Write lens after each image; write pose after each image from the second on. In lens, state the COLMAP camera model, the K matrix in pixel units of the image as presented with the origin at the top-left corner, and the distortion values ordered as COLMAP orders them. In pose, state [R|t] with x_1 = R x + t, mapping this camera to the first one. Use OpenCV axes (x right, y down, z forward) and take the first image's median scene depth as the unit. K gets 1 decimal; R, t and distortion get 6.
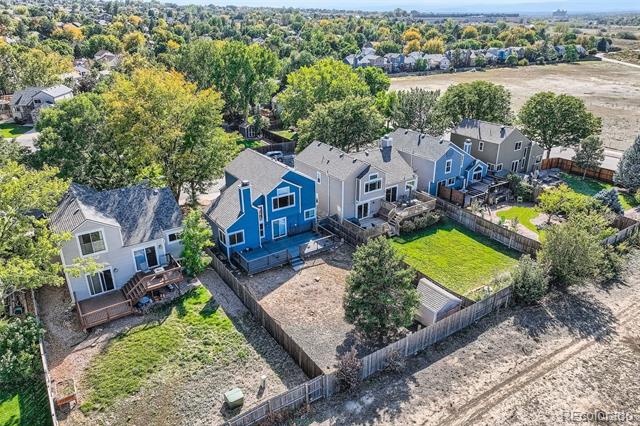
lens RADIAL K [[449.7, 0, 321.9], [0, 449.7, 212.0], [0, 0, 1]] dist [0.008260, 0.004842]
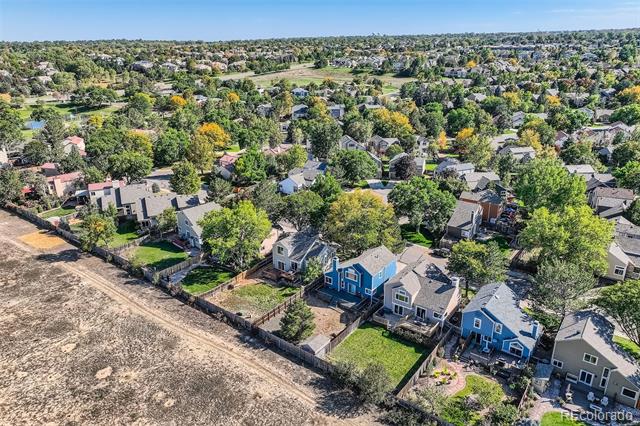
lens RADIAL K [[449.7, 0, 316.9], [0, 449.7, 212.7], [0, 0, 1]] dist [0.008260, 0.004842]
pose [[0.314100, 0.331579, -0.889605, 1.464702], [-0.366328, 0.906792, 0.208643, -0.607042], [0.875868, 0.260353, 0.406290, 0.028934]]
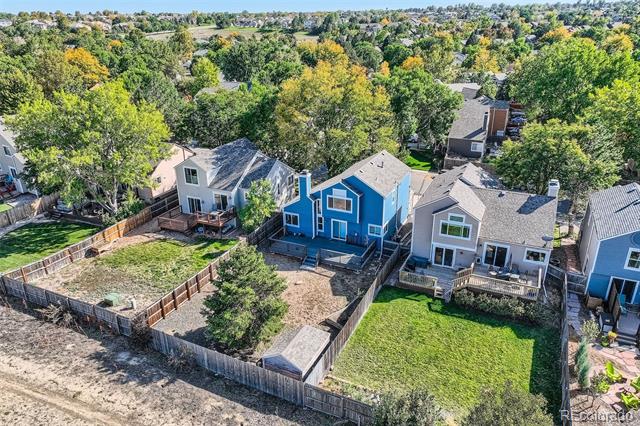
lens RADIAL K [[449.7, 0, 319.0], [0, 449.7, 211.9], [0, 0, 1]] dist [0.008260, 0.004842]
pose [[0.504709, 0.326162, -0.799304, 0.666228], [-0.331934, 0.928023, 0.169092, -0.154786], [0.796924, 0.179974, 0.576647, 0.408992]]
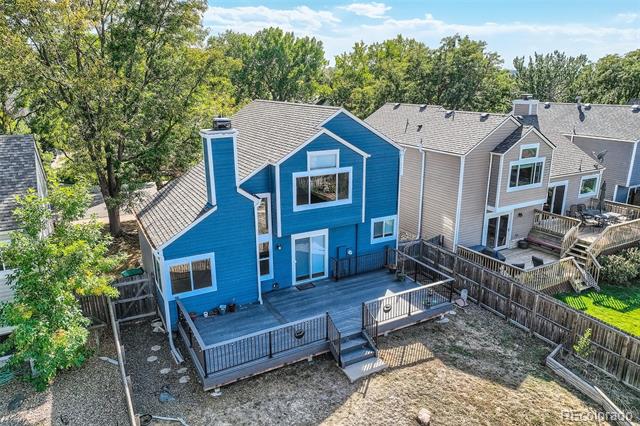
lens RADIAL K [[449.7, 0, 321.5], [0, 449.7, 213.4], [0, 0, 1]] dist [0.008260, 0.004842]
pose [[0.995232, 0.027466, -0.093591, -0.049088], [-0.038470, 0.992282, -0.117880, 0.044816], [0.089631, 0.120919, 0.988608, 0.610428]]
